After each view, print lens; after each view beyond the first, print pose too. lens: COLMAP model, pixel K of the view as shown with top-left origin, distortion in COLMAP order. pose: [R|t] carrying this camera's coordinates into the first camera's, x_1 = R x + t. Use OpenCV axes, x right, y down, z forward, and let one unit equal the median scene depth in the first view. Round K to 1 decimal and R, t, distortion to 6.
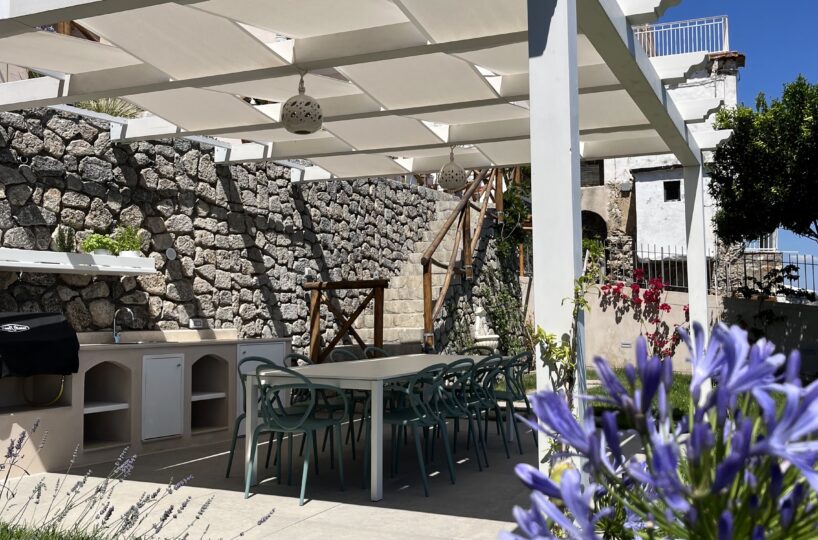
lens RADIAL K [[890.0, 0, 409.0], [0, 890.0, 270.0], [0, 0, 1]] dist [0.094266, -0.039916]
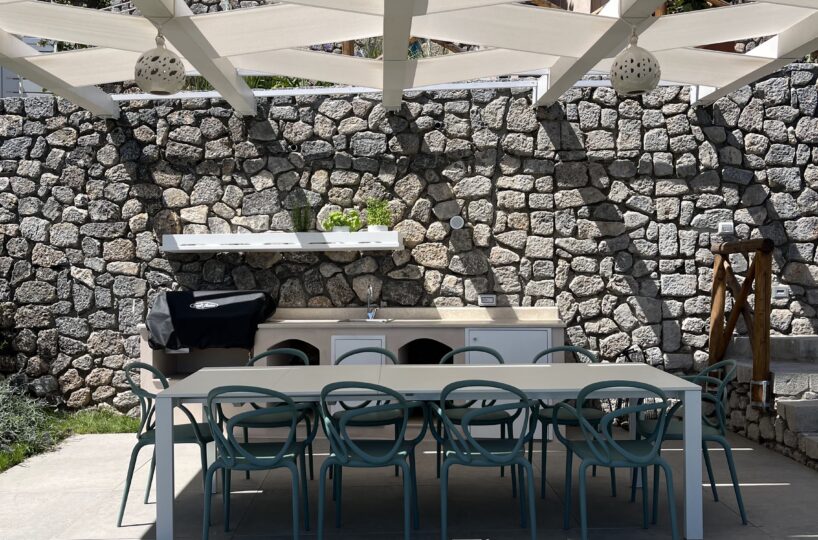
lens RADIAL K [[890.0, 0, 409.0], [0, 890.0, 270.0], [0, 0, 1]] dist [0.094266, -0.039916]
pose [[0.406315, 0.004476, -0.913722, 0.520641], [0.055527, 0.998019, 0.029581, 0.000495], [0.912045, -0.062755, 0.405261, 0.580889]]
